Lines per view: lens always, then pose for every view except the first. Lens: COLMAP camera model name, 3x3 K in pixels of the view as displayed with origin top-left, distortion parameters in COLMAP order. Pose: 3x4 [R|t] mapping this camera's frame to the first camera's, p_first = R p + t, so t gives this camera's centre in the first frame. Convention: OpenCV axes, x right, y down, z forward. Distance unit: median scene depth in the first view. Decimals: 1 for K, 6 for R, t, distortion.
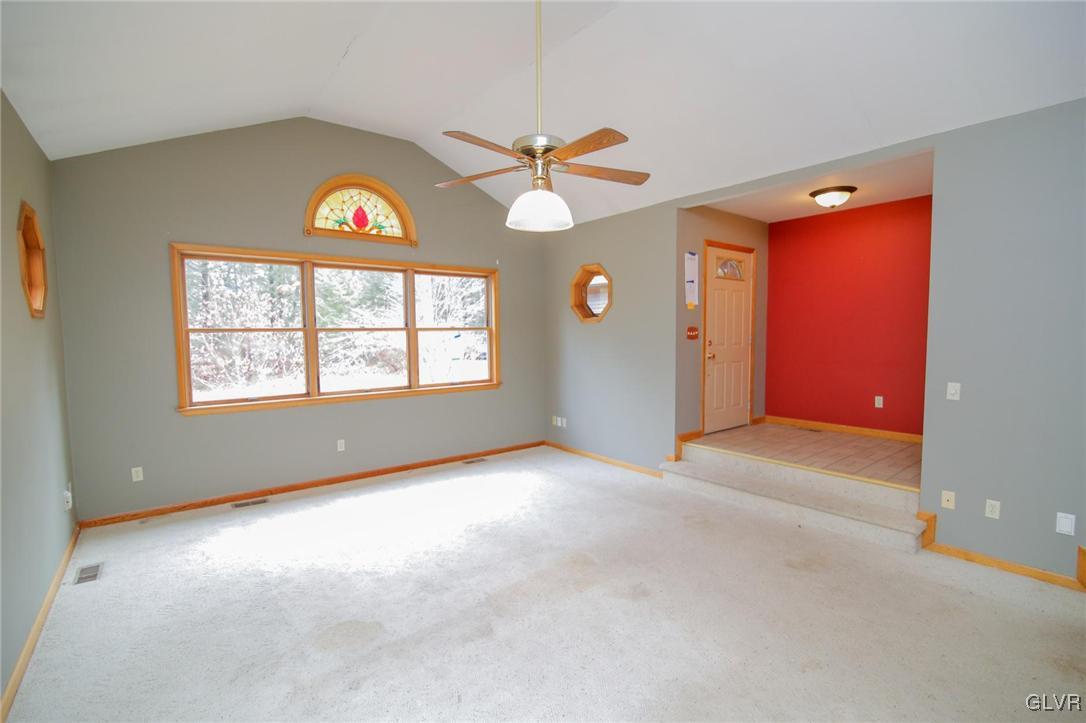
lens RADIAL K [[490.9, 0, 543.7], [0, 490.9, 368.7], [0, 0, 1]] dist [-0.020655, -0.000426]
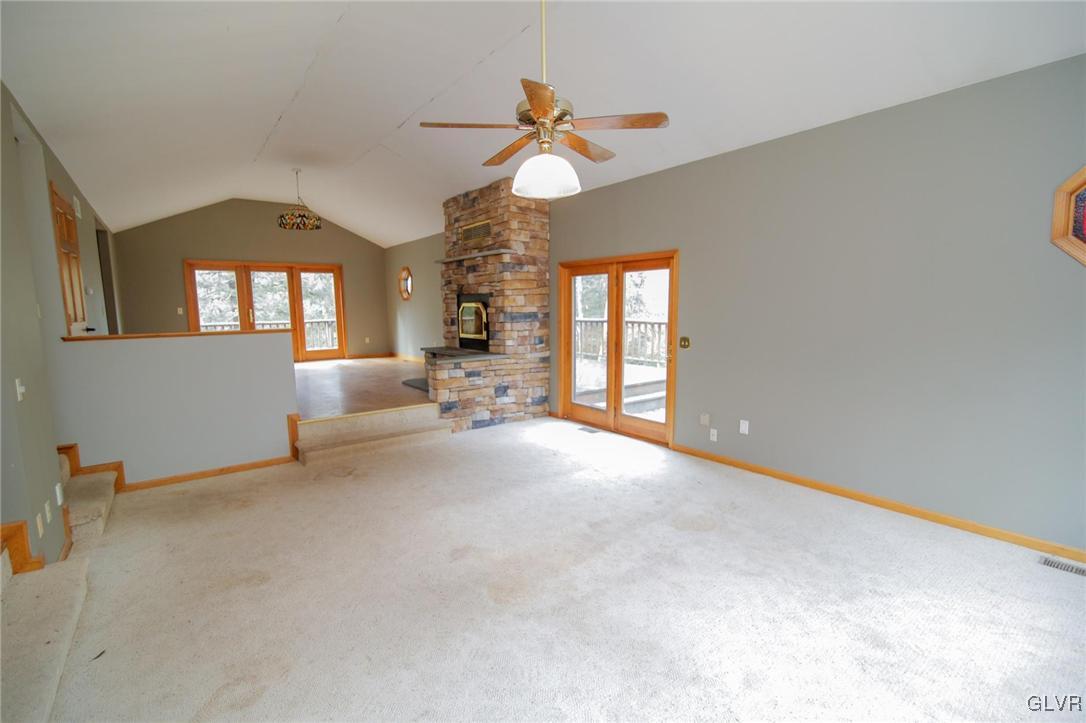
lens RADIAL K [[490.9, 0, 548.1], [0, 490.9, 363.3], [0, 0, 1]] dist [-0.020655, -0.000426]
pose [[-0.999796, 0.020021, 0.002835, -0.005635], [0.020185, 0.979773, 0.199093, -0.139557], [0.001208, 0.199110, -0.979976, 1.894095]]
